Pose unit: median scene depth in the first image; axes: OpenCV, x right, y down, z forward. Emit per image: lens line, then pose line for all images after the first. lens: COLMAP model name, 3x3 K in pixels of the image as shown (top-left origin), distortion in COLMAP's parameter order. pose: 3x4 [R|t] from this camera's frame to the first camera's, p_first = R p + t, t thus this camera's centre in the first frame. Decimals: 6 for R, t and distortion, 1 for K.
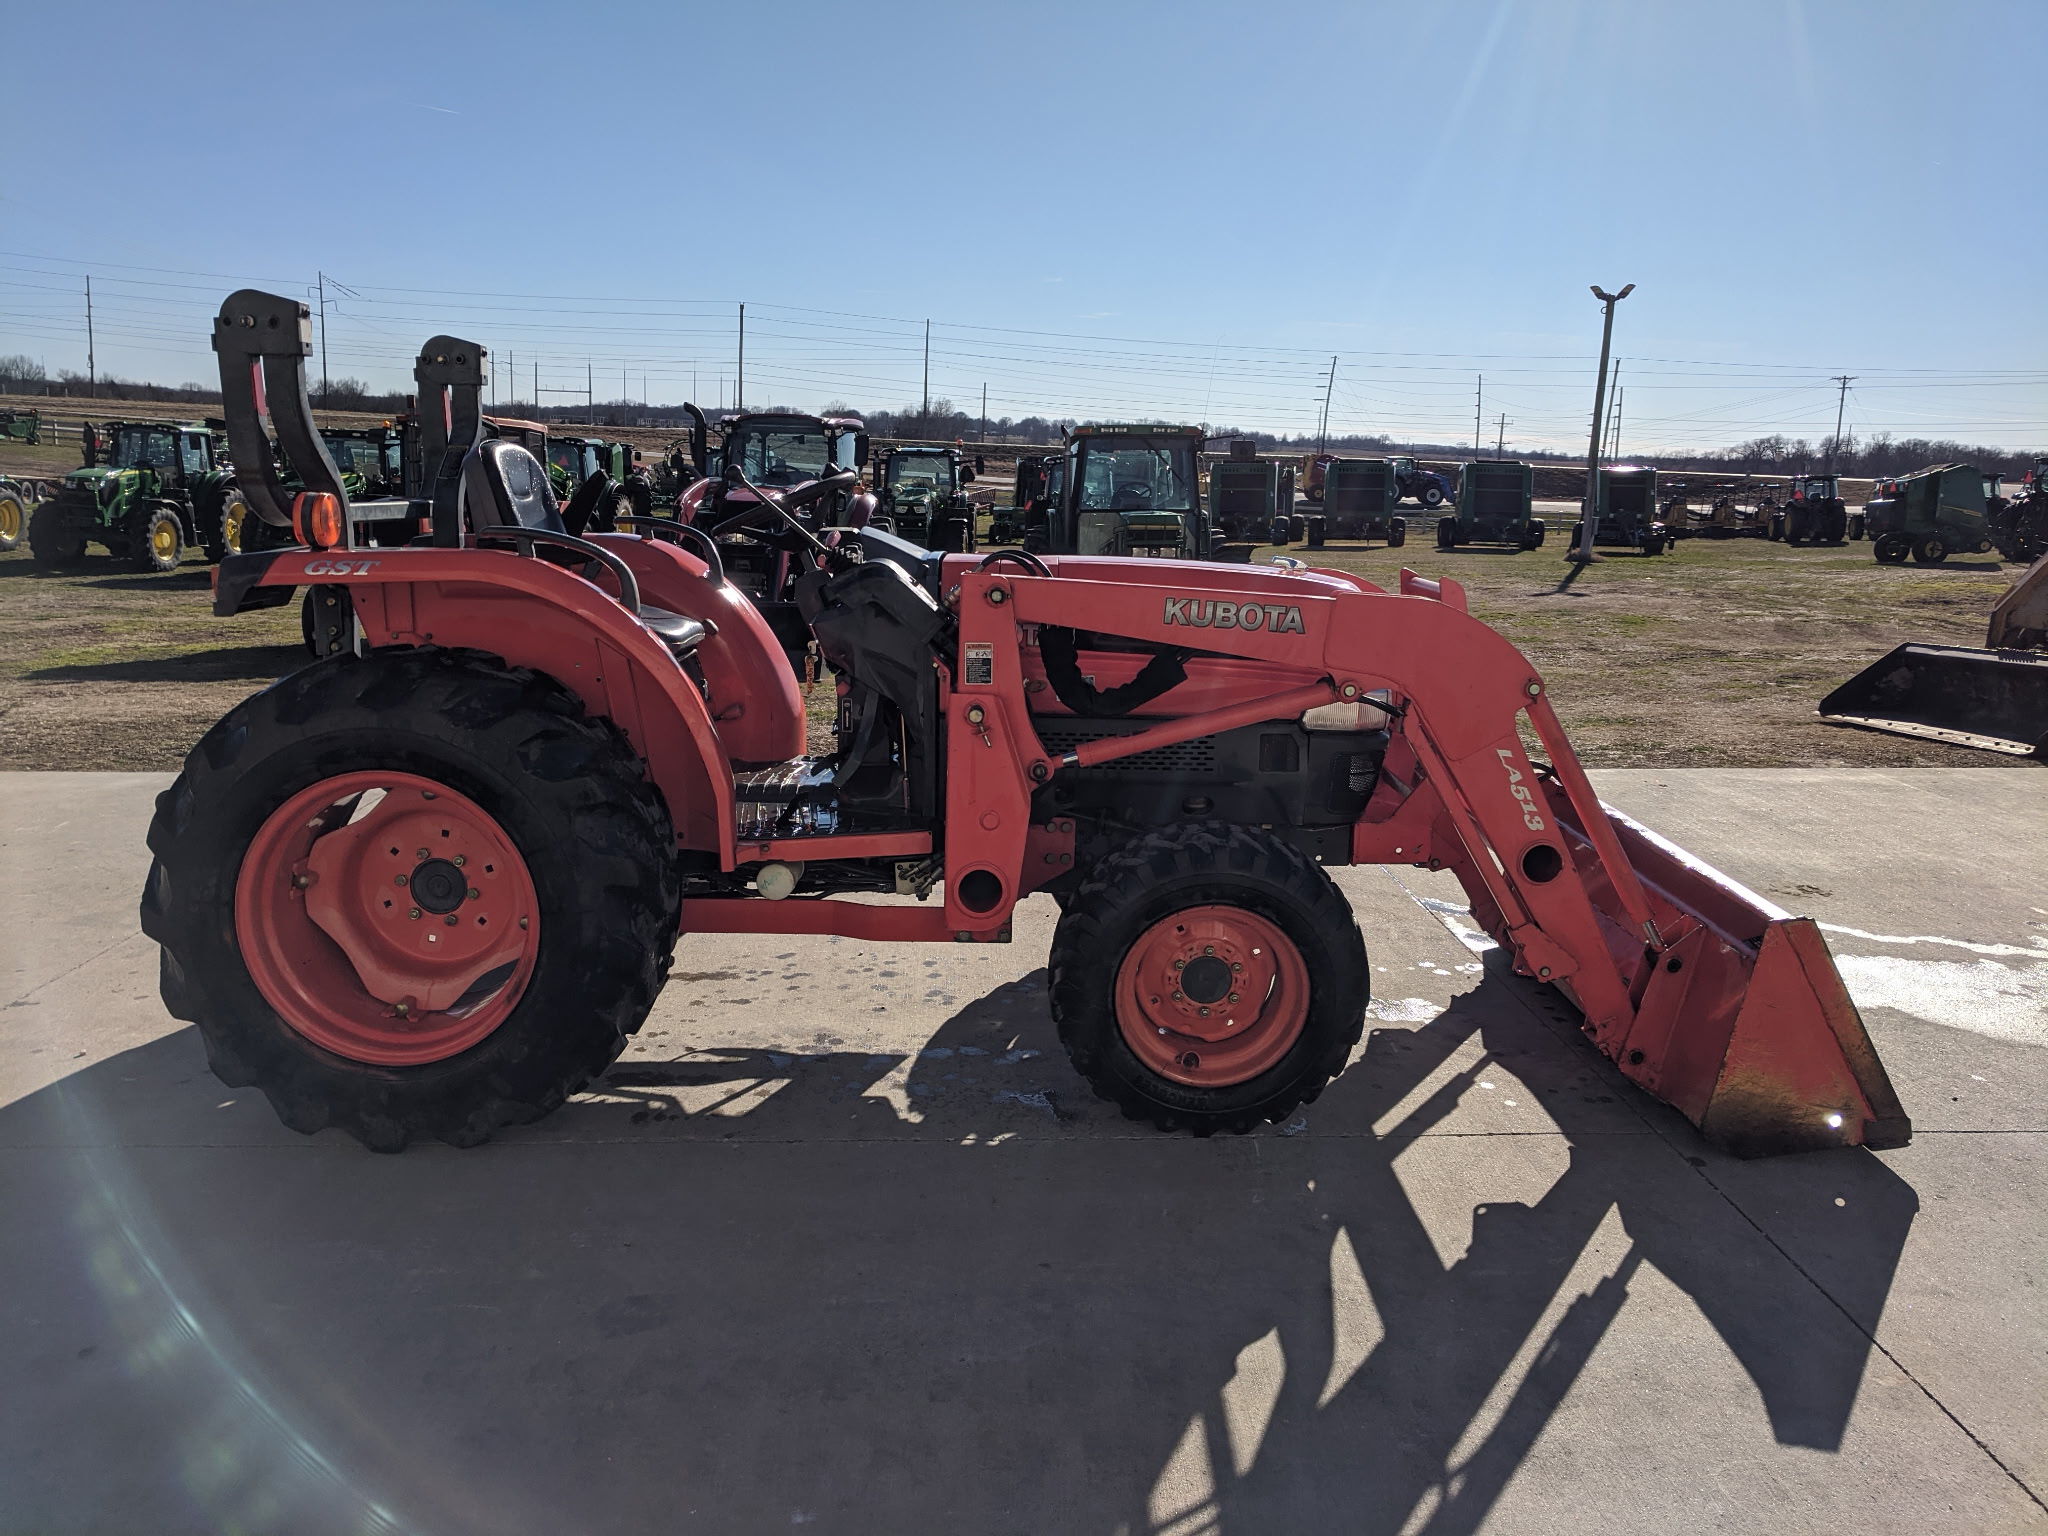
lens RADIAL K [[1529.4, 0, 1014.5], [0, 1529.4, 744.2], [0, 0, 1]] dist [0.001973, 0.014612]
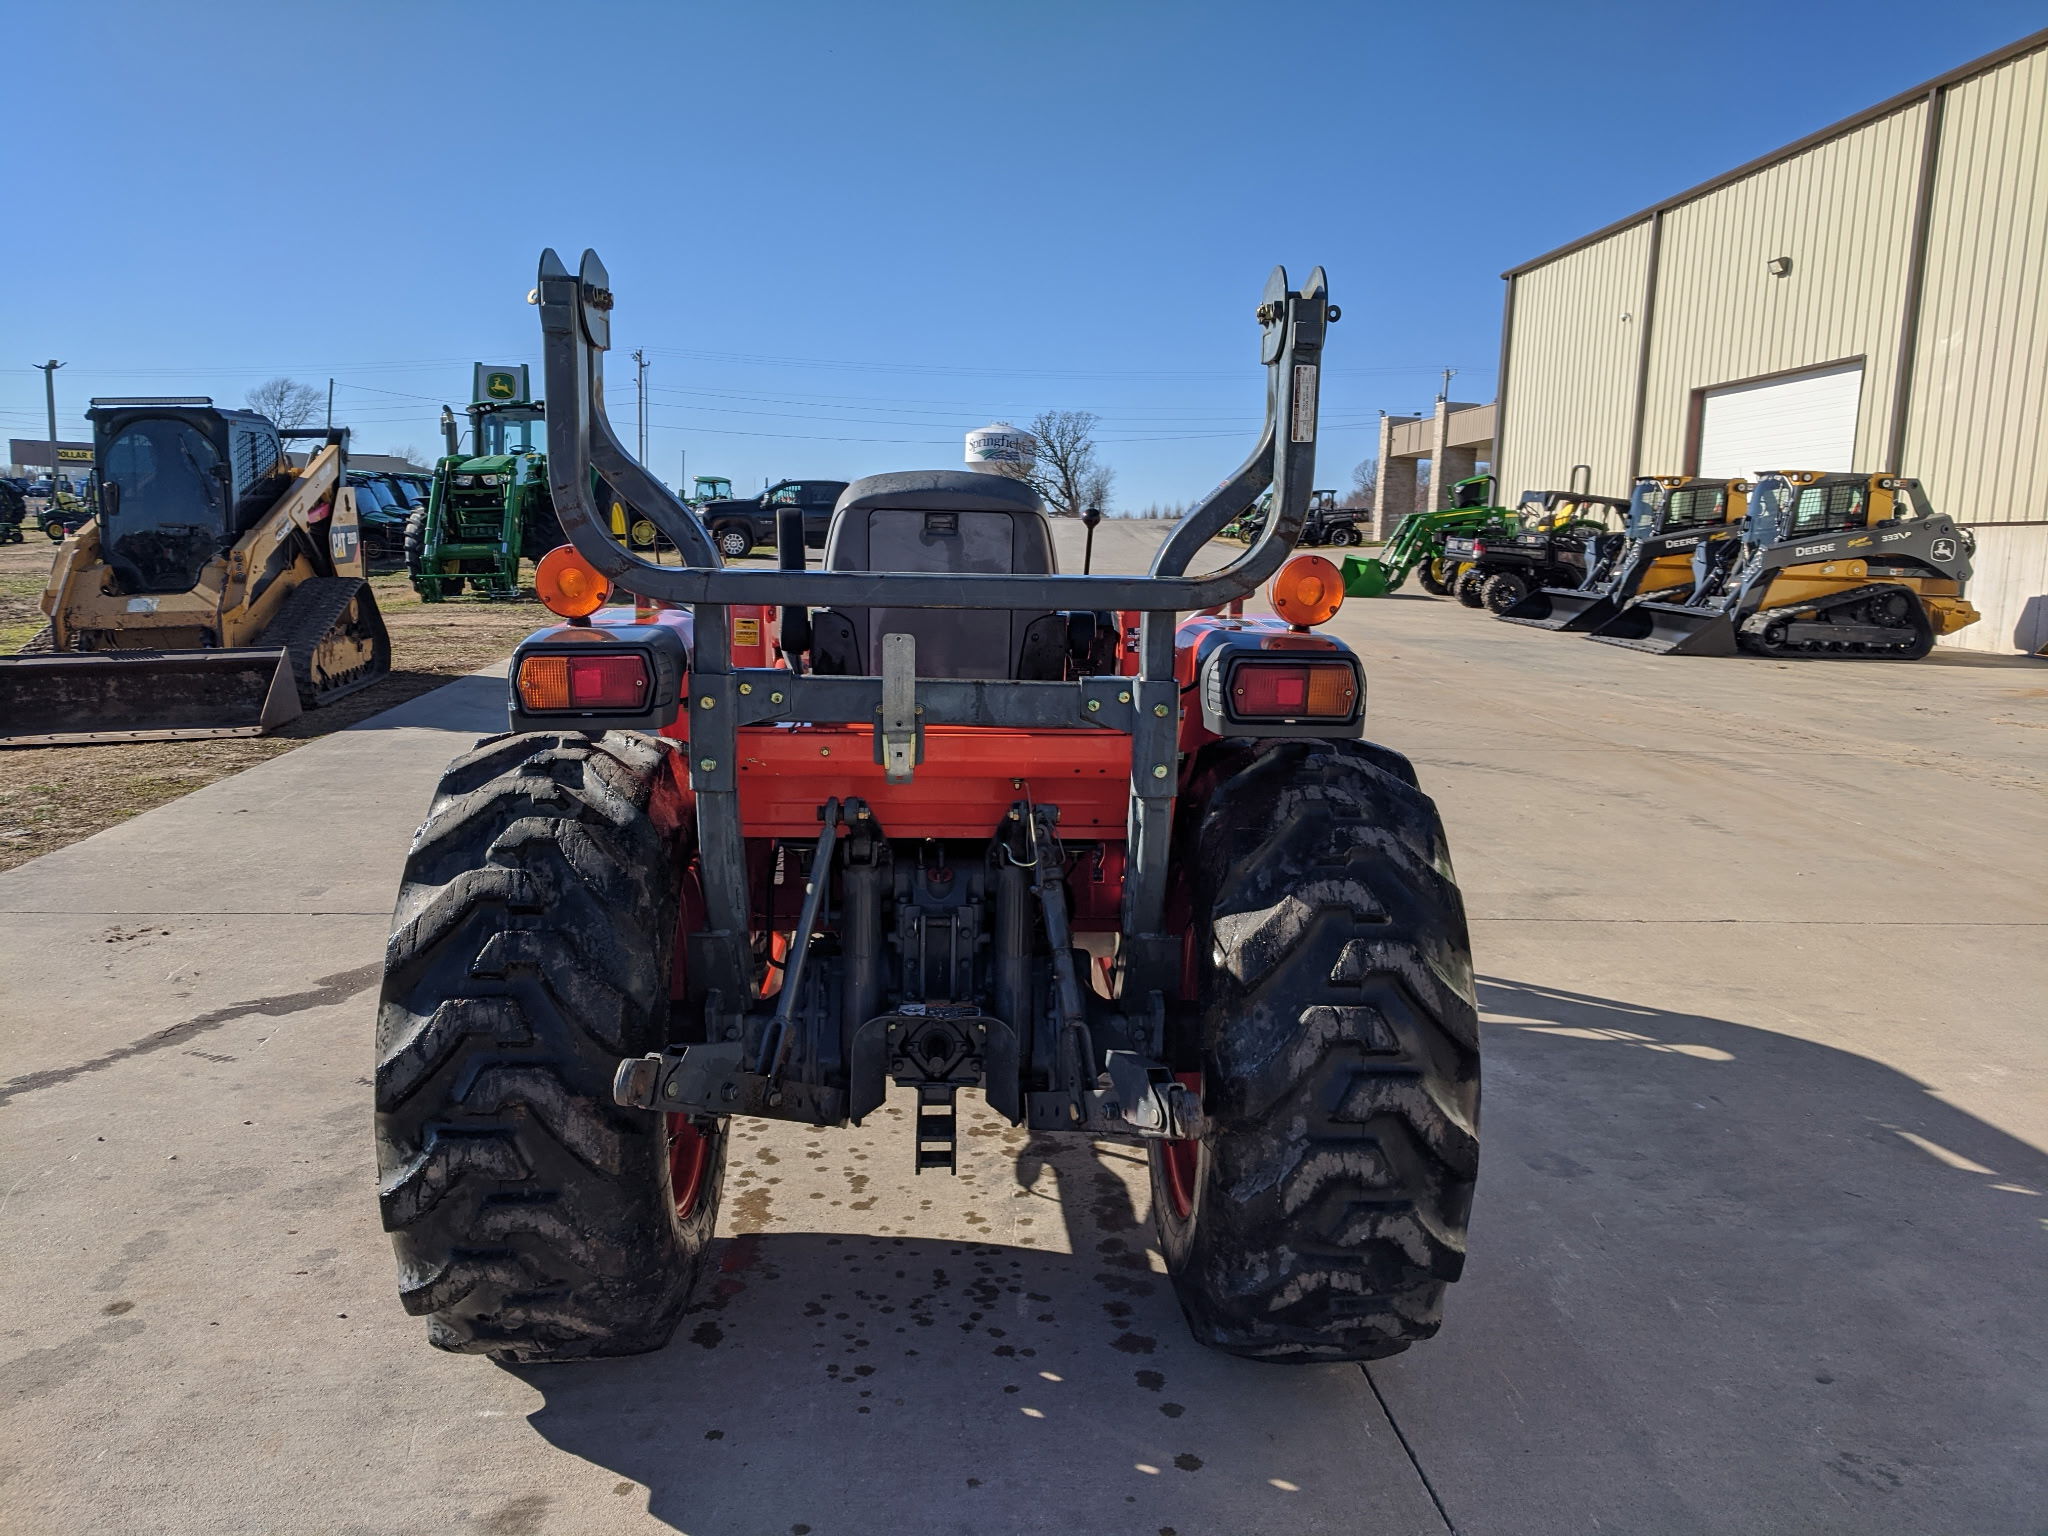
lens RADIAL K [[1545.4, 0, 998.0], [0, 1545.4, 730.2], [0, 0, 1]] dist [0.005561, 0.007108]
pose [[-0.043859, -0.152671, 0.987303, -0.264782], [0.153027, 0.975566, 0.157654, -0.049420], [-0.987248, 0.157998, -0.019424, 0.256401]]
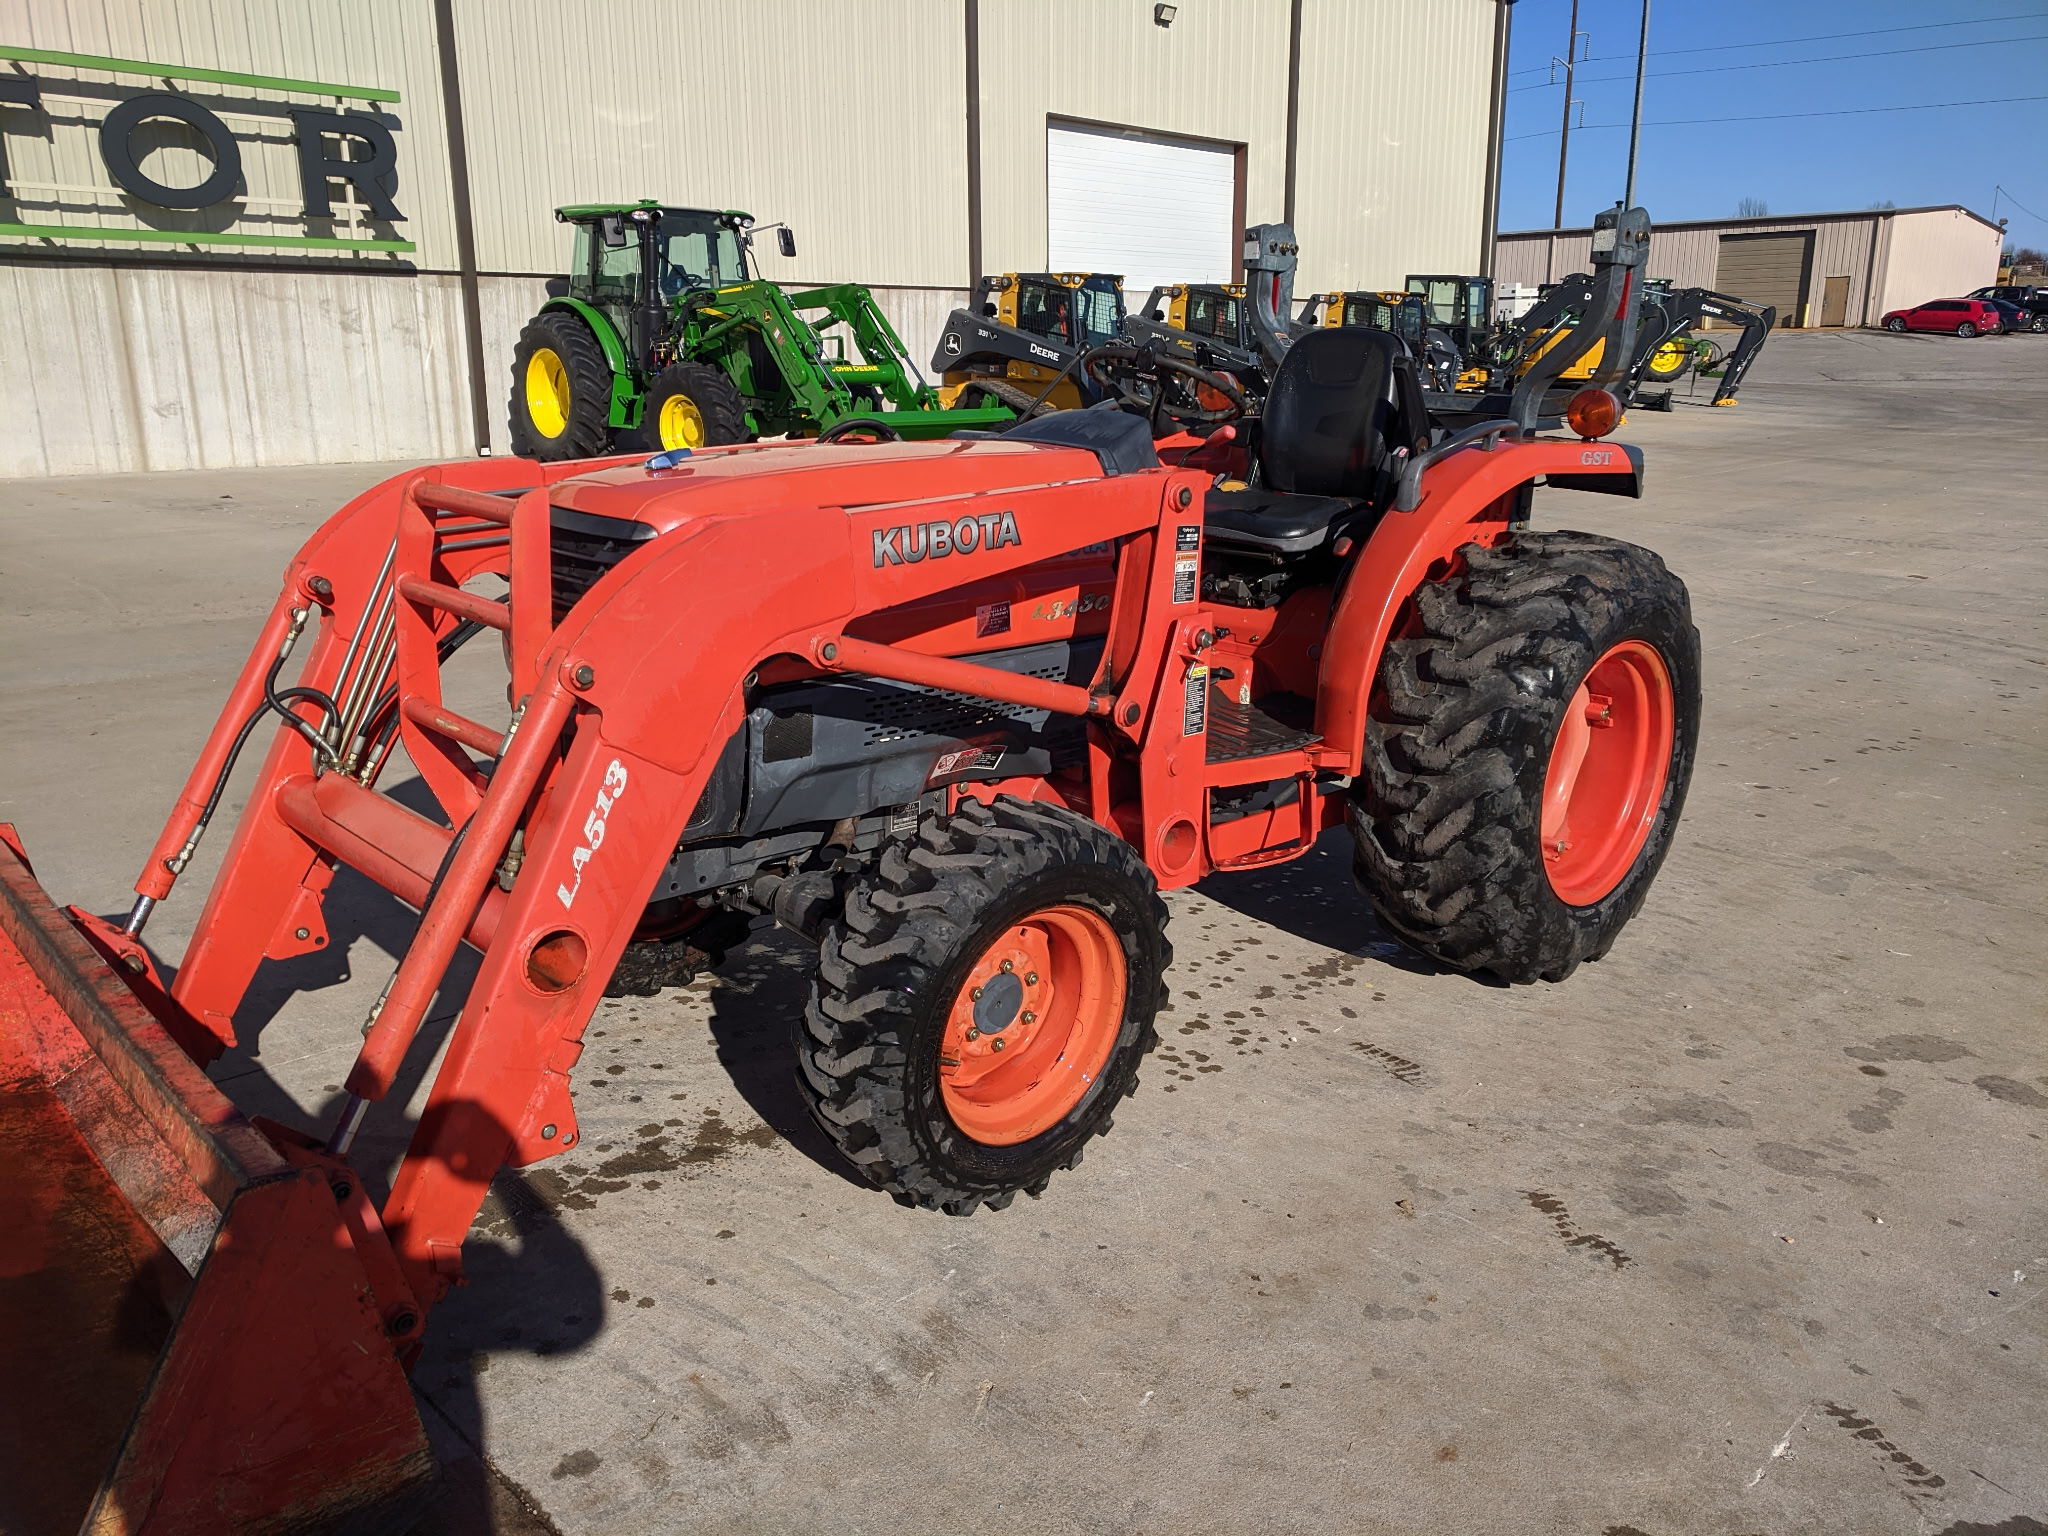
lens RADIAL K [[1529.4, 0, 1014.5], [0, 1529.4, 744.2], [0, 0, 1]] dist [0.001973, 0.014612]
pose [[-0.718103, 0.142498, -0.681192, 0.142244], [-0.158065, 0.919836, 0.359049, -0.069796], [0.677749, 0.365507, -0.638013, 0.407560]]
